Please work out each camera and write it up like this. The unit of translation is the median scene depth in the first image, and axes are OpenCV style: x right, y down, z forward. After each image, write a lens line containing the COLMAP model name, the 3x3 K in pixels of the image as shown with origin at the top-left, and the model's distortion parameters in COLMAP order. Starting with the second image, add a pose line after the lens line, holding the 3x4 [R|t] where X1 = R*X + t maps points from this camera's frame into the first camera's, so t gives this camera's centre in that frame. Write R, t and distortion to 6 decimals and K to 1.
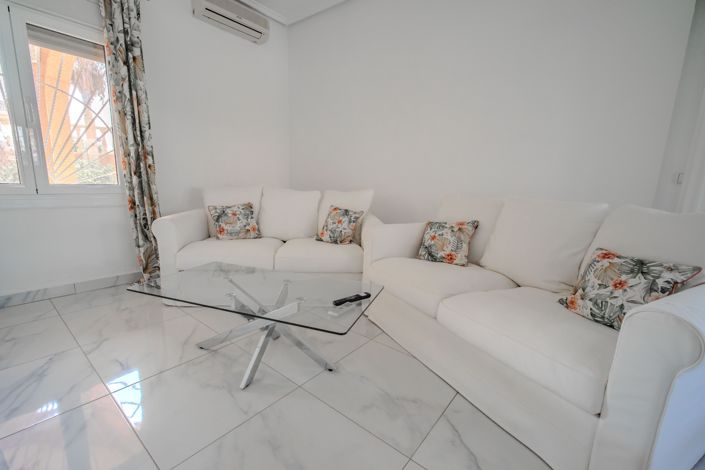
lens RADIAL K [[296.7, 0, 352.2], [0, 296.7, 241.7], [0, 0, 1]] dist [0.000062, -0.000082]
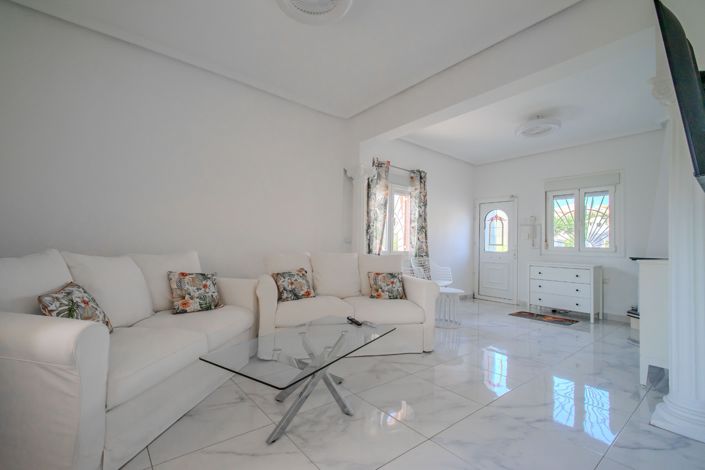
lens RADIAL K [[296.7, 0, 352.2], [0, 296.7, 241.7], [0, 0, 1]] dist [0.000062, -0.000082]
pose [[0.222728, -0.014535, 0.974772, -2.303416], [0.171877, 0.984812, -0.024588, -0.277790], [-0.959610, 0.173017, 0.221843, 0.858913]]
